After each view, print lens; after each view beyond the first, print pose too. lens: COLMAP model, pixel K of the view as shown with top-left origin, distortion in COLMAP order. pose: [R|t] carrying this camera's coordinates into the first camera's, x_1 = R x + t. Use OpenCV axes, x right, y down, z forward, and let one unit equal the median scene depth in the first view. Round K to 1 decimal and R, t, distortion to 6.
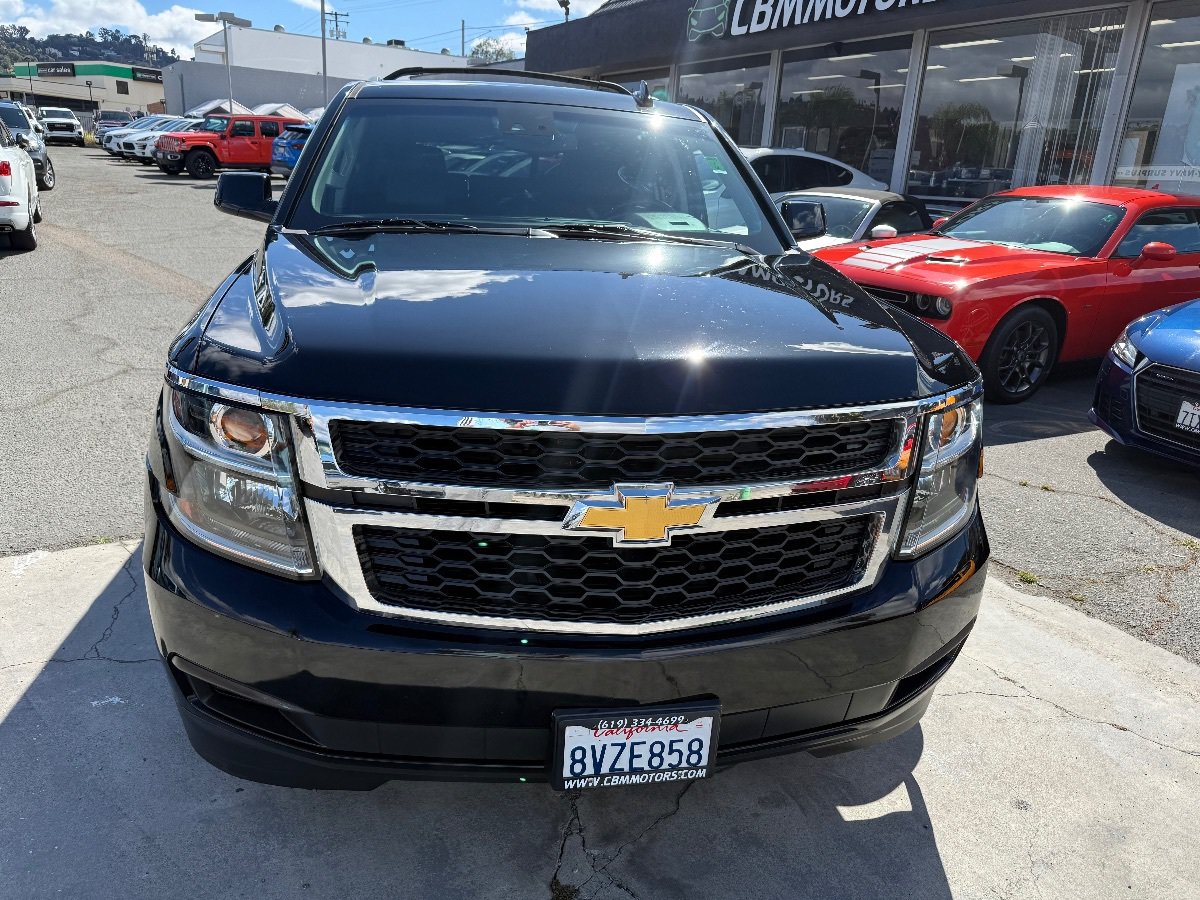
lens RADIAL K [[845.6, 0, 593.0], [0, 845.6, 448.0], [0, 0, 1]] dist [0.030387, -0.039070]
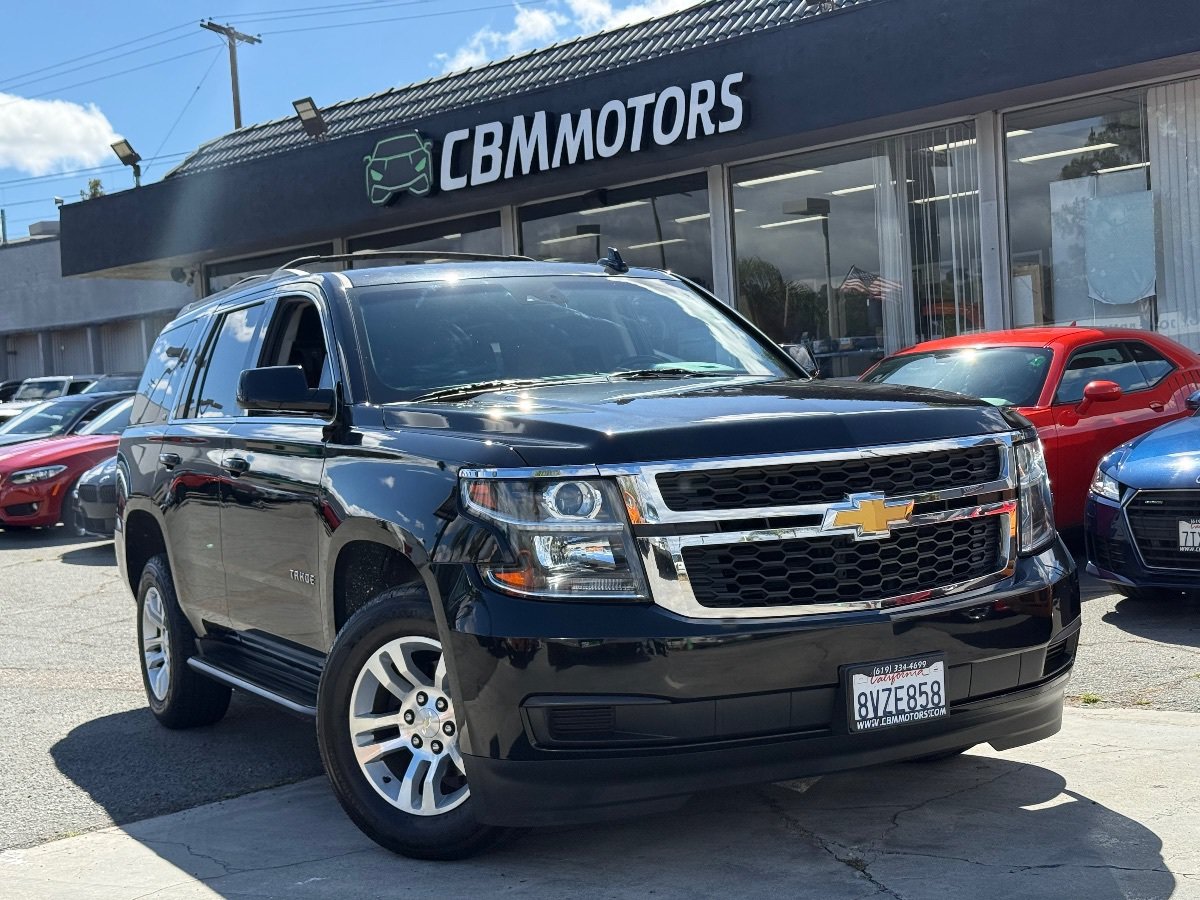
lens RADIAL K [[1625.6, 0, 600.0], [0, 1625.6, 450.0], [0, 0, 1]] dist [0.194436, -0.430615]
pose [[0.949346, -0.117864, 0.291292, -0.706820], [0.196523, 0.946029, -0.257699, 0.362886], [-0.245197, 0.301891, 0.921271, -0.885853]]
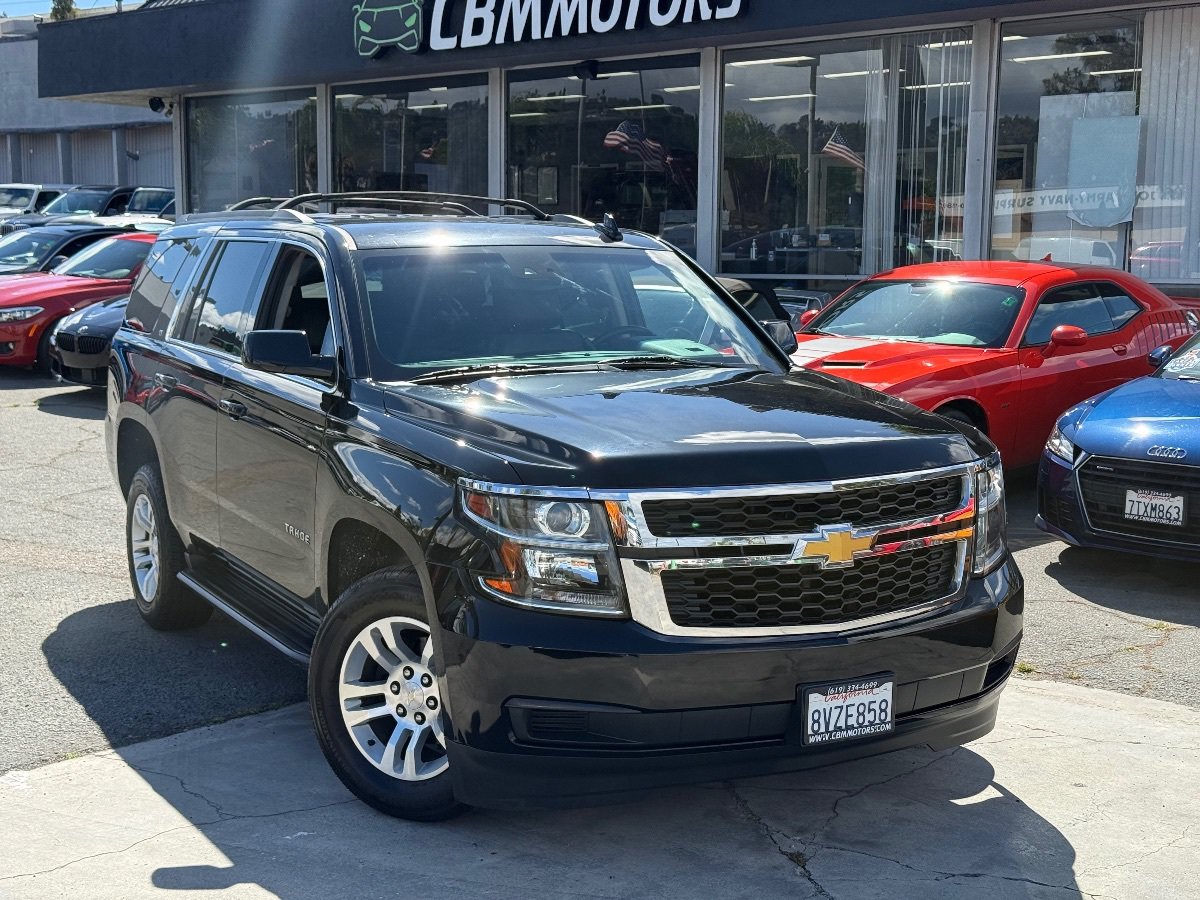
lens RADIAL K [[1618.2, 0, 594.6], [0, 1618.2, 469.5], [0, 0, 1]] dist [0.205213, -0.465723]
pose [[0.950426, -0.088054, 0.298223, -0.745062], [0.136195, 0.980062, -0.144671, 0.189445], [-0.279538, 0.178115, 0.943469, -1.021127]]
